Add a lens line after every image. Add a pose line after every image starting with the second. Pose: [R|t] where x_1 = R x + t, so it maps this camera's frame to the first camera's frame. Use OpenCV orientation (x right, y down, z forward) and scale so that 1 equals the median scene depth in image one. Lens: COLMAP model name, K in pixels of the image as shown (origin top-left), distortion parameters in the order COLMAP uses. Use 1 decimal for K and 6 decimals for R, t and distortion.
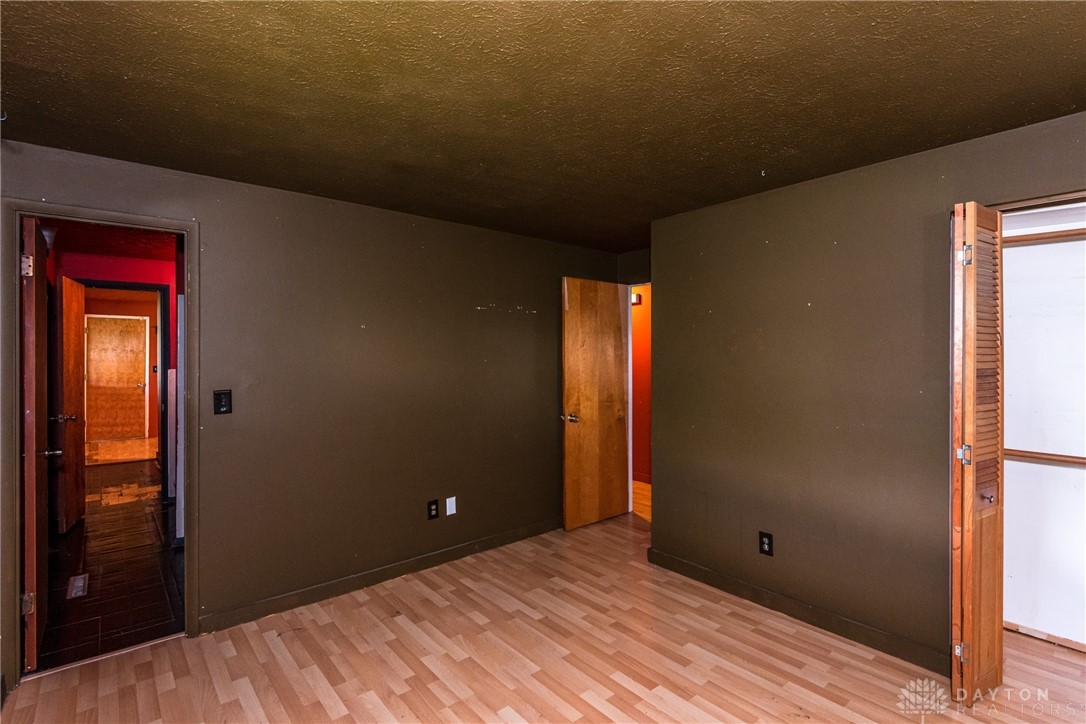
lens RADIAL K [[530.4, 0, 541.7], [0, 530.4, 356.9], [0, 0, 1]] dist [0.001600, -0.000353]
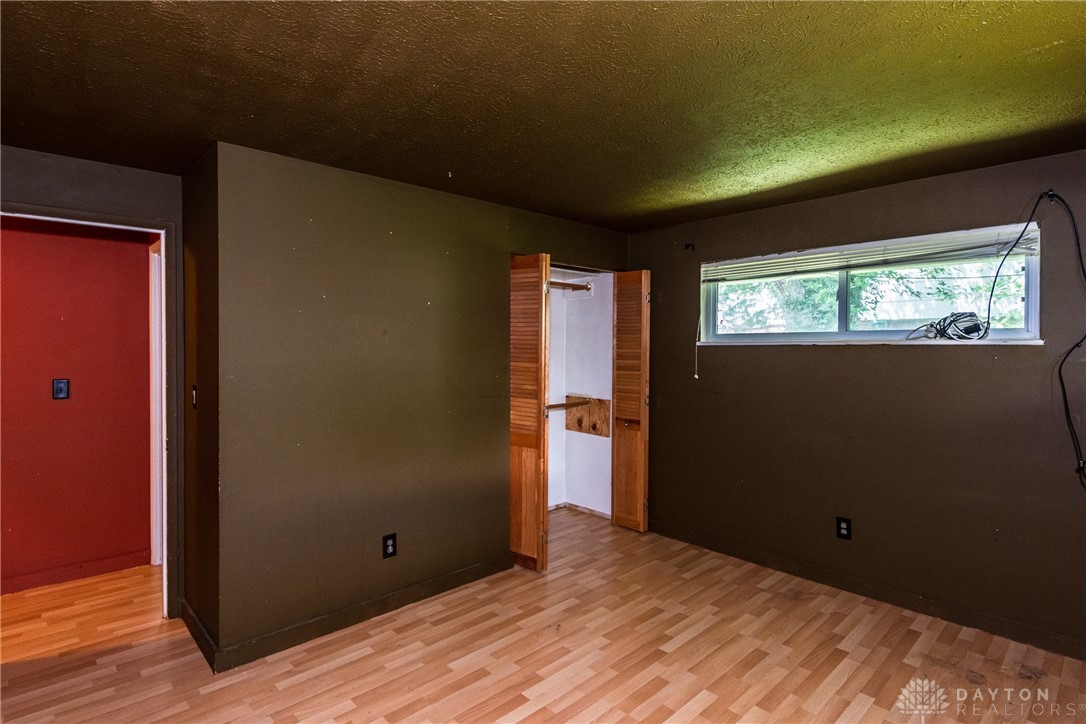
lens RADIAL K [[576.2, 0, 541.2], [0, 576.2, 354.2], [0, 0, 1]] dist [0.009303, -0.002309]
pose [[-0.086728, -0.017136, 0.996085, -0.689611], [0.003964, 0.999838, 0.017545, -0.009076], [-0.996224, 0.005470, -0.086646, 0.896447]]
